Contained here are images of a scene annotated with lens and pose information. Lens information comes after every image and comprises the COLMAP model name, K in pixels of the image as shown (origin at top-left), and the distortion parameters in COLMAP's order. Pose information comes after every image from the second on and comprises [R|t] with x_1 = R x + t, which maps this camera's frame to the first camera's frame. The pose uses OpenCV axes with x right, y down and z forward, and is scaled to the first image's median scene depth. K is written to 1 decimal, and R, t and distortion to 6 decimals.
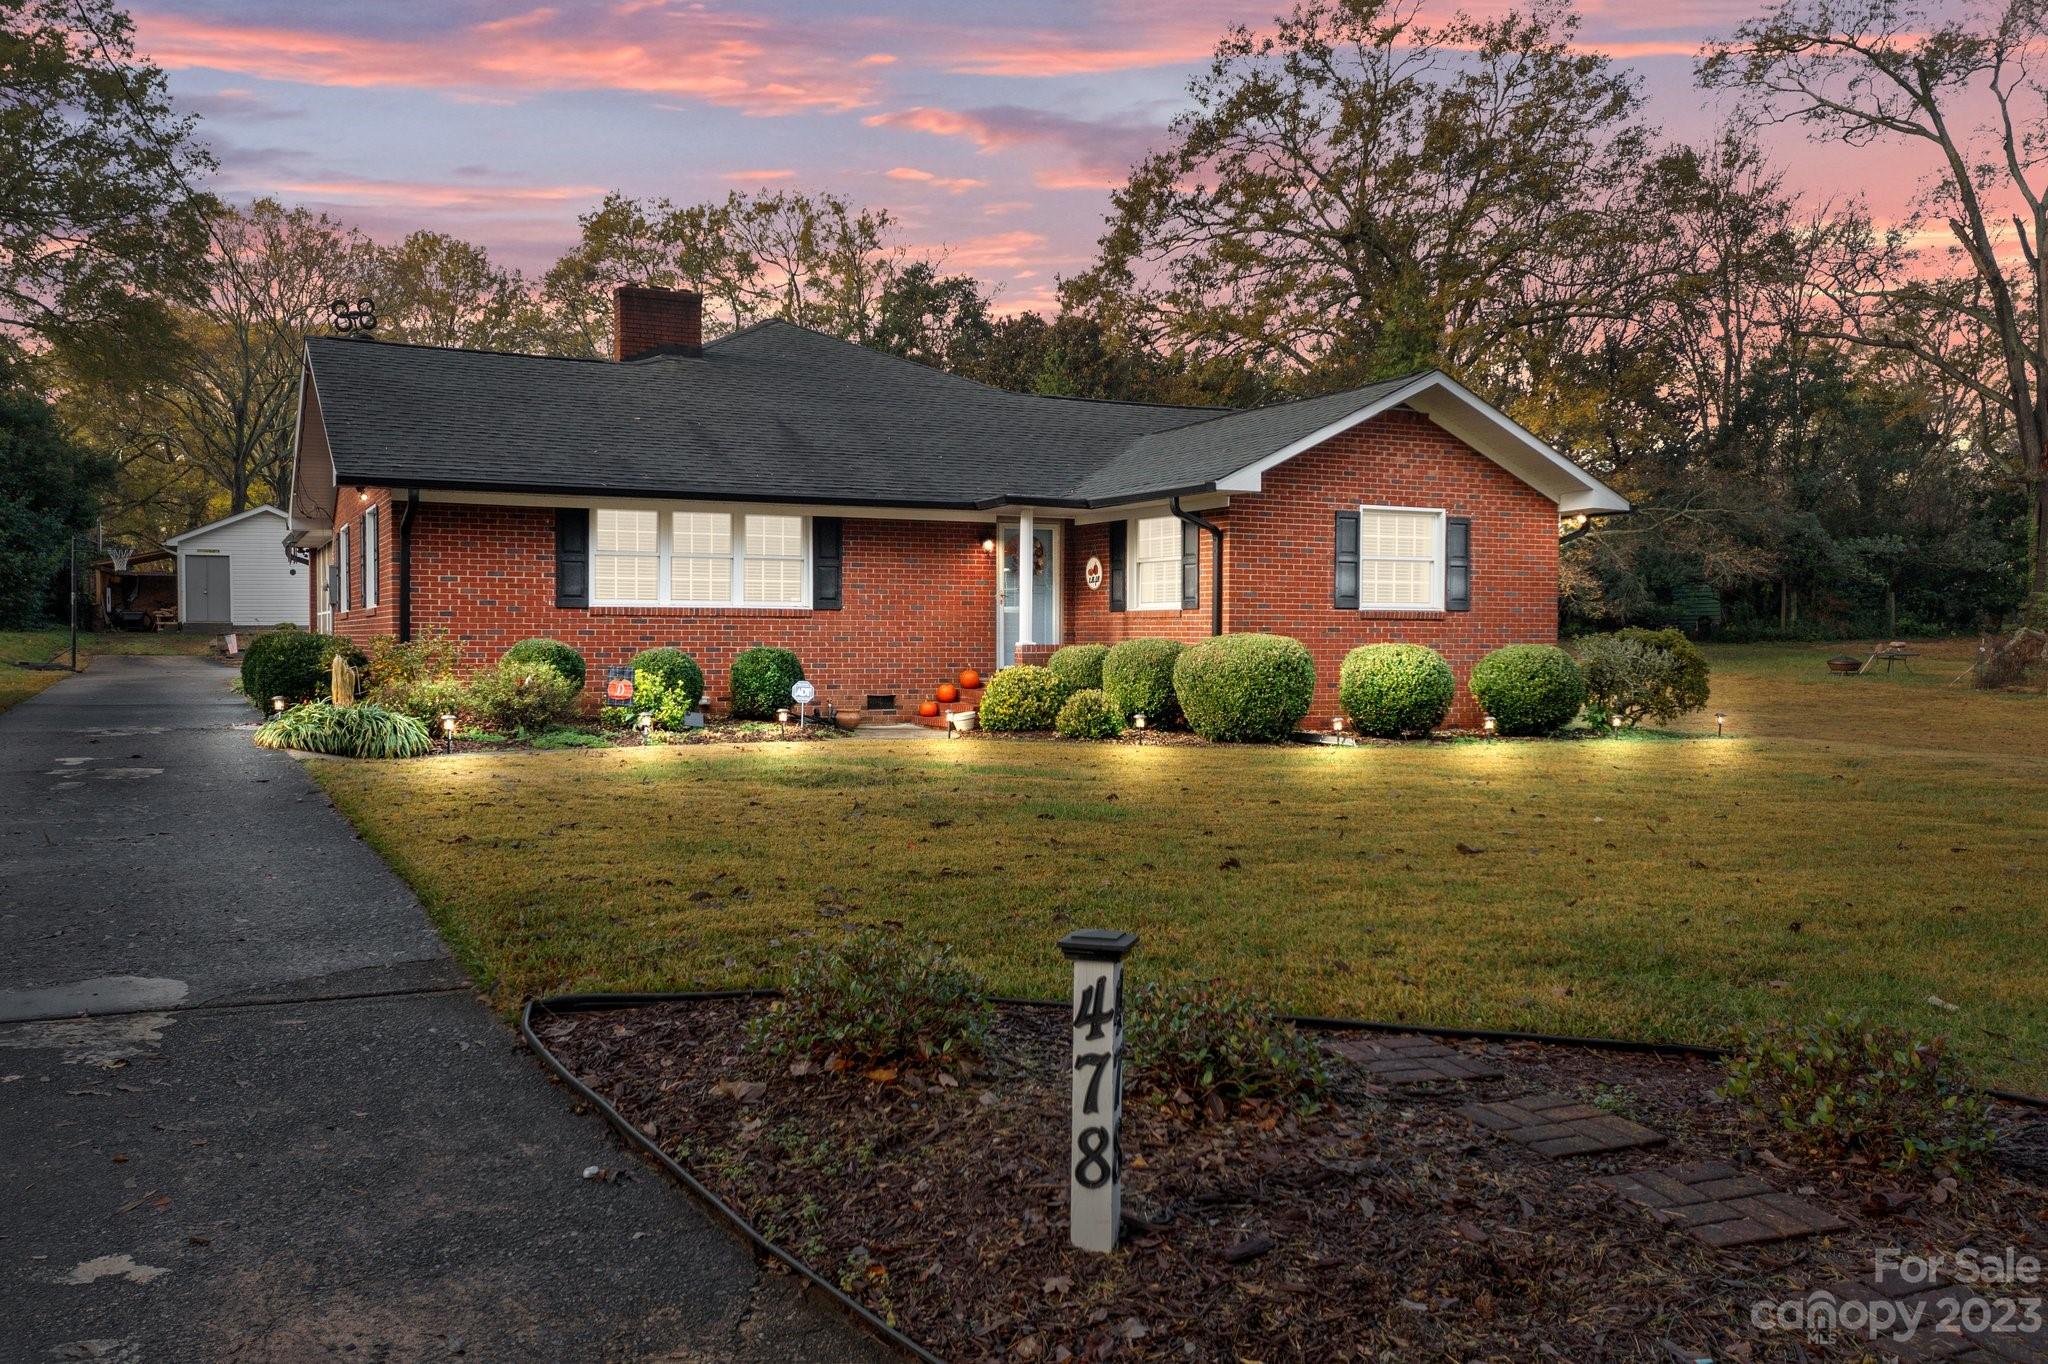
lens RADIAL K [[1631.4, 0, 1021.0], [0, 1631.4, 678.2], [0, 0, 1]] dist [0.007026, -0.001563]
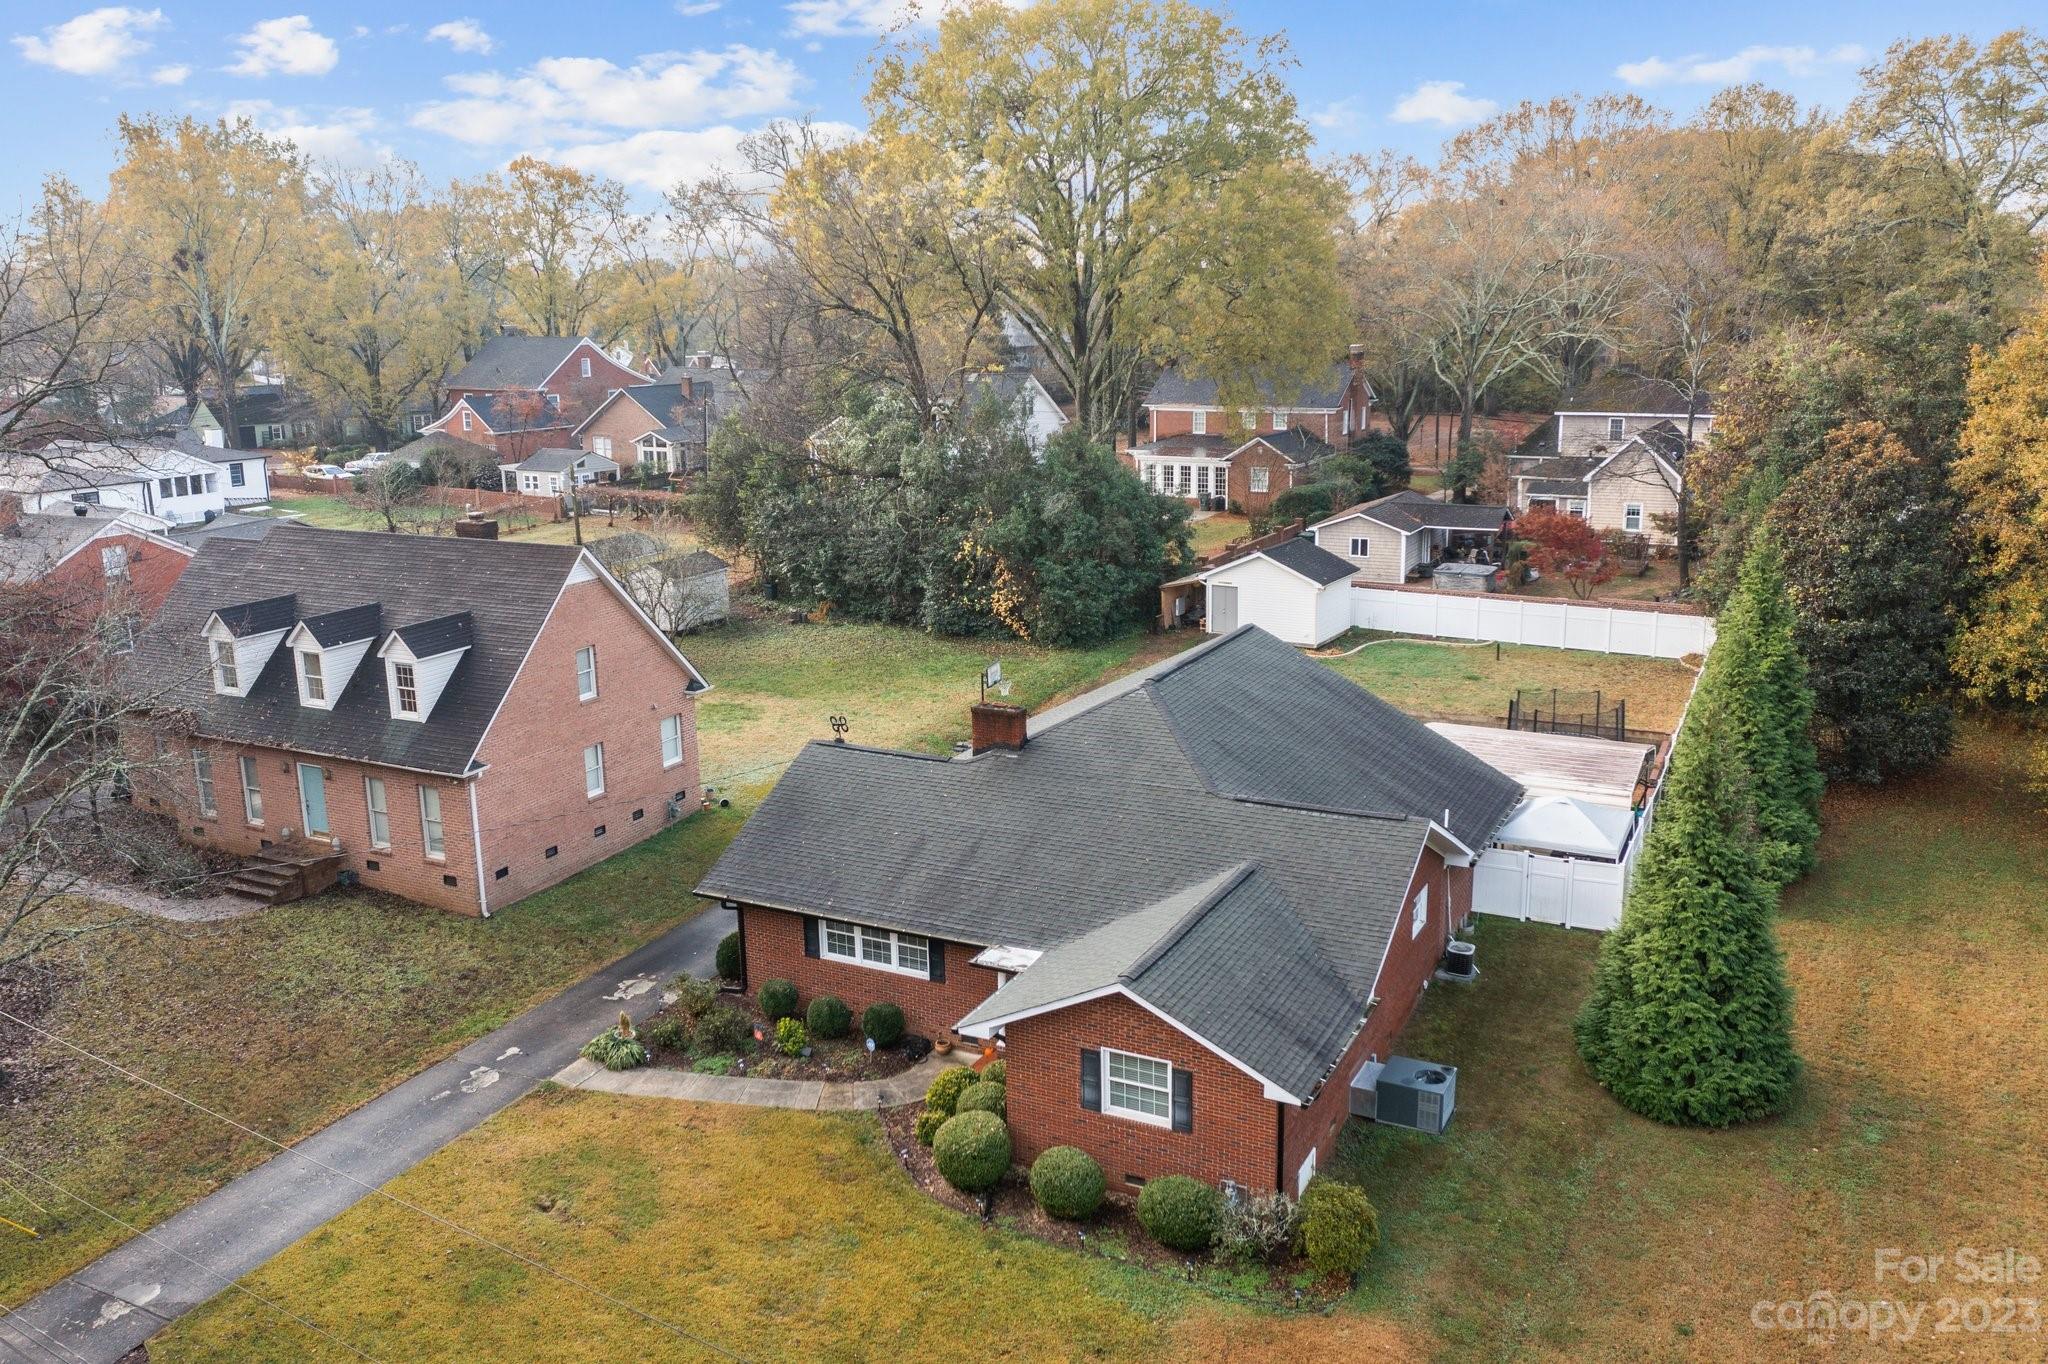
lens RADIAL K [[1631.4, 0, 1021.0], [0, 1631.4, 678.2], [0, 0, 1]] dist [0.007026, -0.001563]
pose [[0.593391, 0.176528, -0.785318, 1.123878], [-0.003860, 0.976268, 0.216534, -0.666631], [0.804905, -0.125458, 0.579990, 0.130838]]
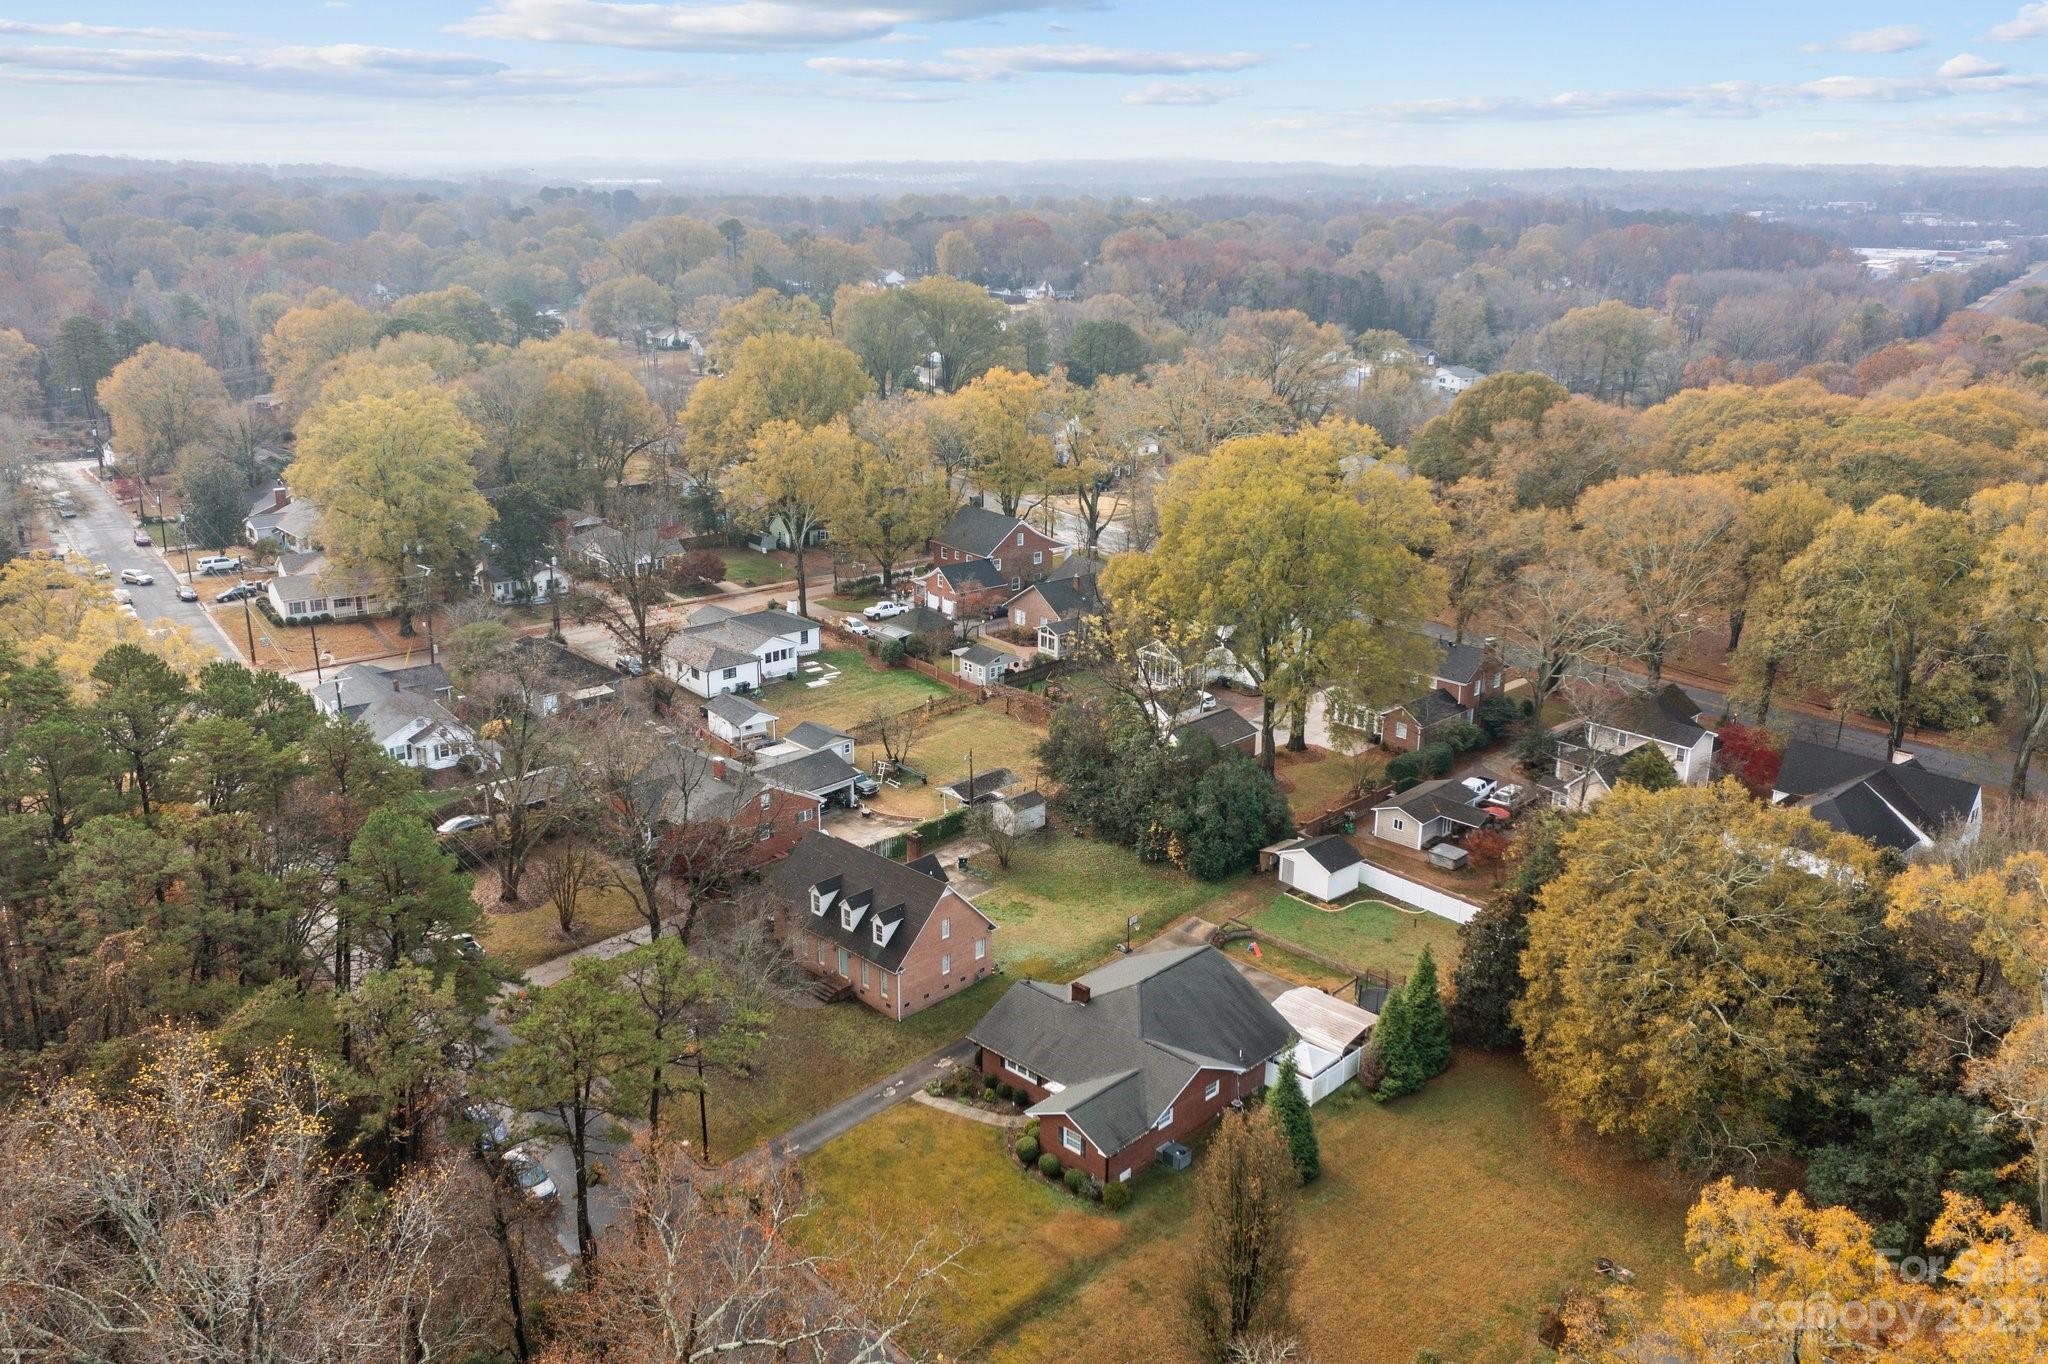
lens RADIAL K [[1631.4, 0, 1021.0], [0, 1631.4, 678.2], [0, 0, 1]] dist [0.007026, -0.001563]
pose [[0.330454, 0.280873, -0.901061, 3.697736], [-0.029505, 0.957301, 0.287583, -2.461247], [0.943361, -0.068447, 0.324631, -0.519603]]
